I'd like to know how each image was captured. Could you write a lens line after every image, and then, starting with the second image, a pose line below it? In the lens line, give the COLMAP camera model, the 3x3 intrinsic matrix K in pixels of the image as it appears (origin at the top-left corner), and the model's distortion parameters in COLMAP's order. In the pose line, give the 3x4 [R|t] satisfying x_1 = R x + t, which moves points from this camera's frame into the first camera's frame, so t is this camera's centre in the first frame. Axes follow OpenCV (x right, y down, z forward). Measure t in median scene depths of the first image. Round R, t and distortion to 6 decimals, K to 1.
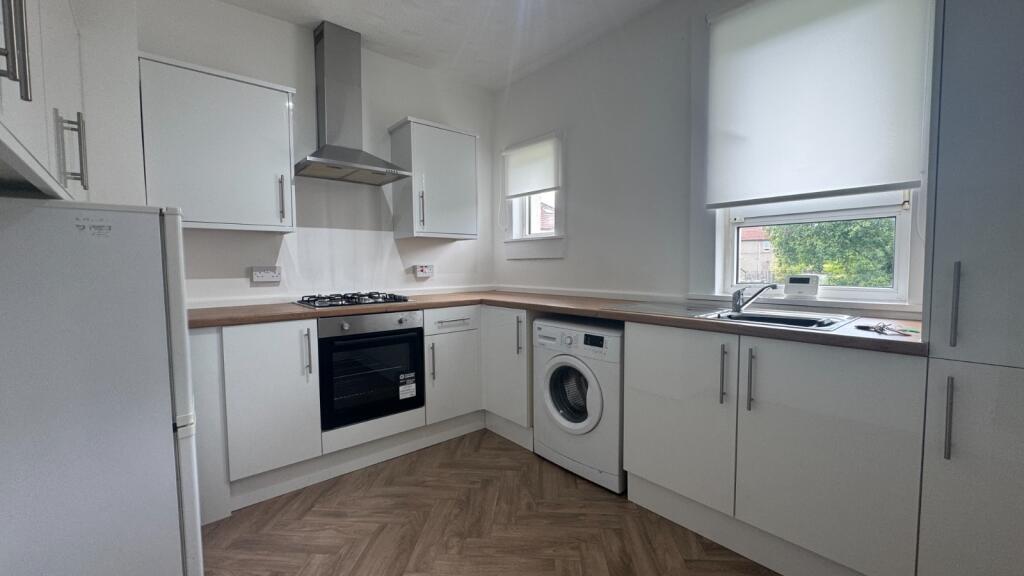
lens RADIAL K [[414.4, 0, 511.7], [0, 414.4, 287.9], [0, 0, 1]] dist [0.000054, 0.000032]
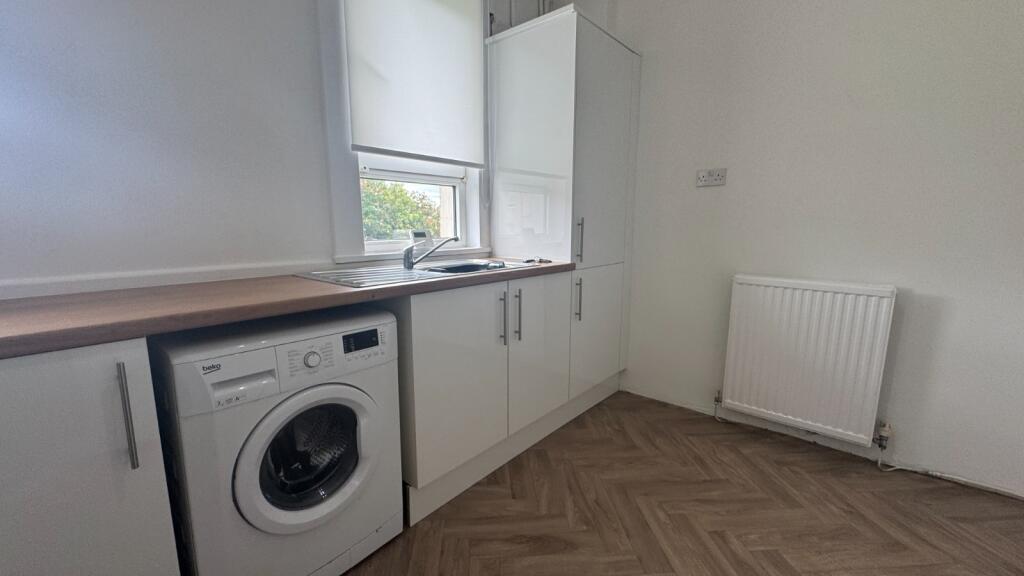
lens RADIAL K [[414.4, 0, 509.2], [0, 414.4, 288.1], [0, 0, 1]] dist [0.000054, 0.000032]
pose [[-0.151894, -0.141204, 0.978258, -0.415041], [0.062270, 0.986409, 0.152049, -0.028040], [-0.986433, 0.084012, -0.141037, 0.851057]]
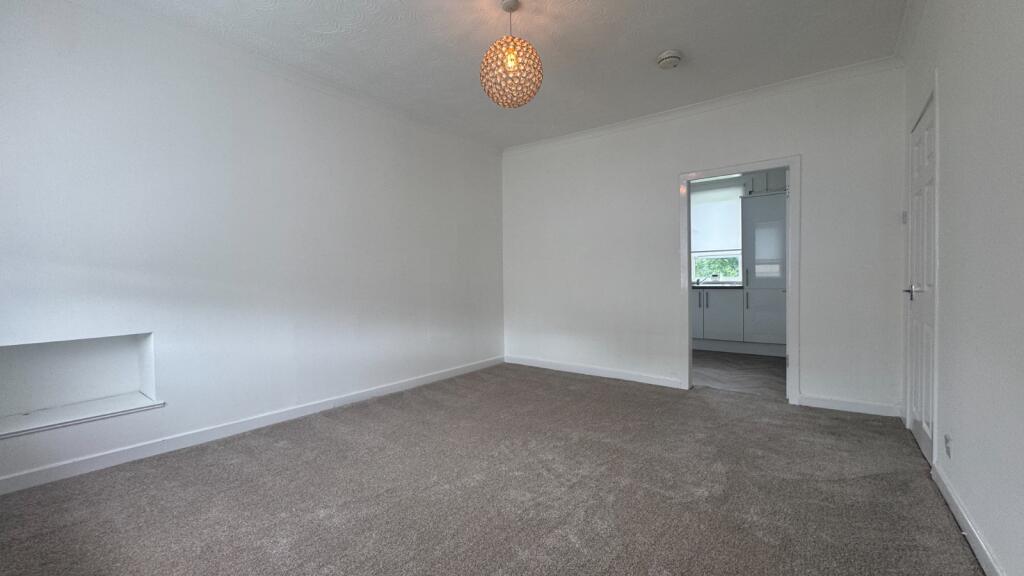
lens RADIAL K [[414.4, 0, 512.0], [0, 414.4, 285.5], [0, 0, 1]] dist [0.000054, 0.000032]
pose [[0.977215, -0.003863, 0.212218, -1.457037], [0.014453, 0.998725, -0.048373, 0.178184], [-0.211761, 0.050338, 0.976024, -1.727370]]
